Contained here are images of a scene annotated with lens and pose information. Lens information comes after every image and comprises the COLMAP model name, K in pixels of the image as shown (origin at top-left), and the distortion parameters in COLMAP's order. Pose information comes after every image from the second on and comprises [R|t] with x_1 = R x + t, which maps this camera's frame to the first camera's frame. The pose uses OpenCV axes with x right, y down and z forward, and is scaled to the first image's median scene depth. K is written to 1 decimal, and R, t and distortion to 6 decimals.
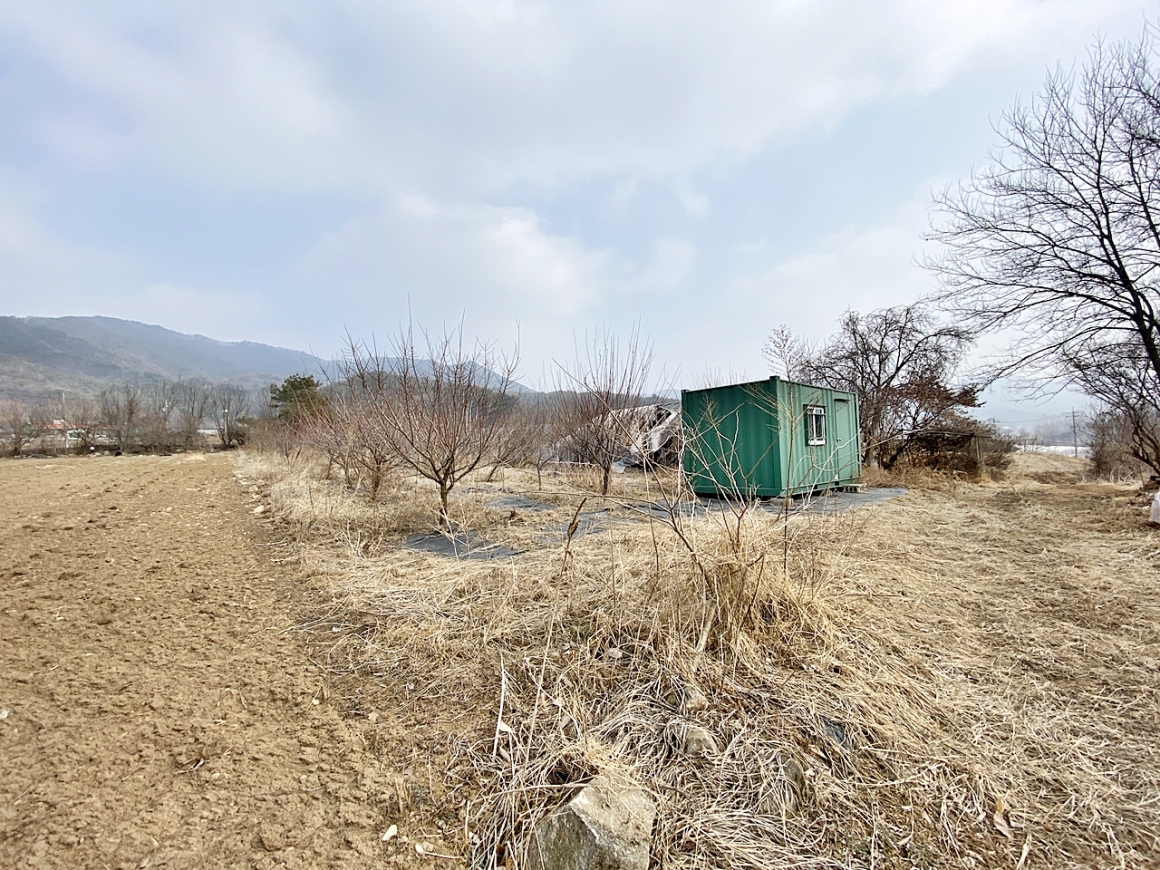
lens RADIAL K [[467.7, 0, 576.8], [0, 467.7, 435.8], [0, 0, 1]] dist [0.028384, -0.022132]
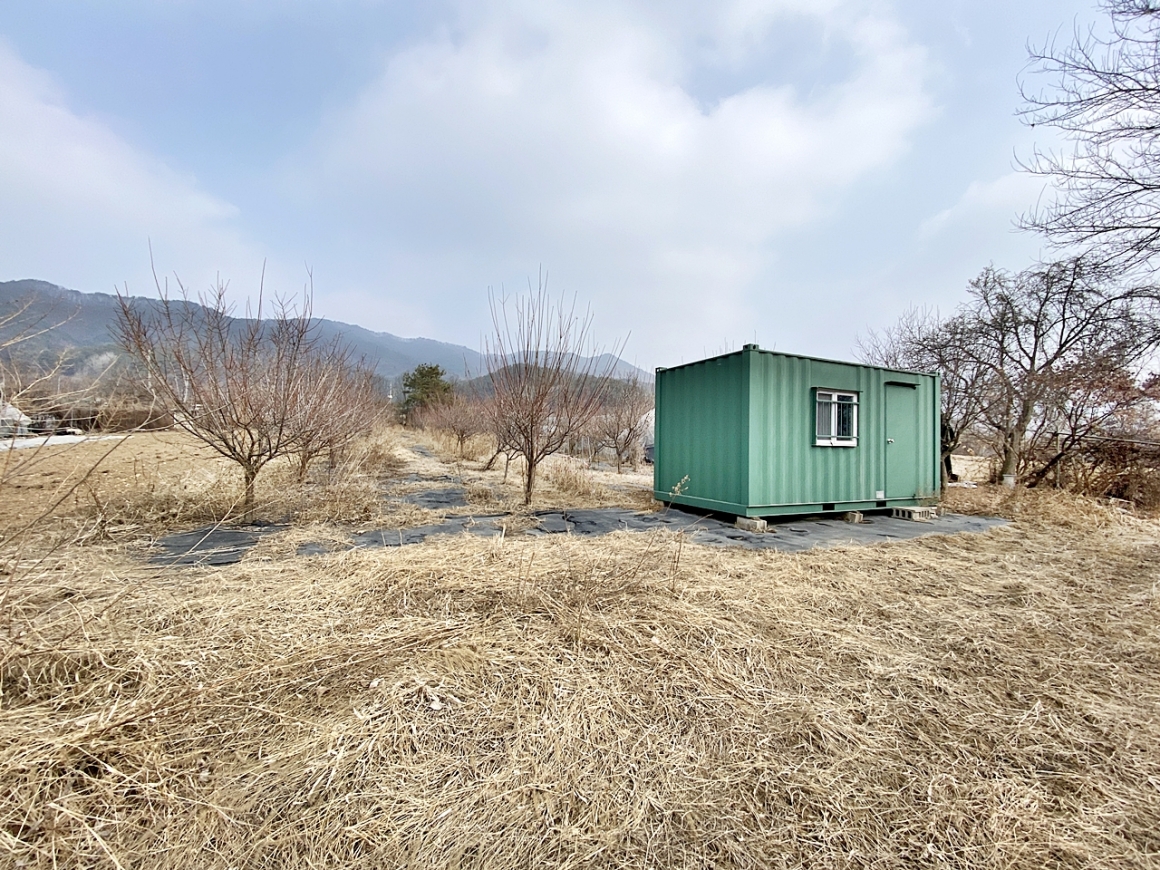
lens RADIAL K [[461.6, 0, 580.0], [0, 461.6, 435.0], [0, 0, 1]] dist [0.034977, -0.024967]
pose [[0.960148, 0.040781, -0.276501, 0.217682], [-0.036063, 0.999104, 0.022130, 0.000604], [0.277156, -0.011276, 0.960759, 0.152634]]
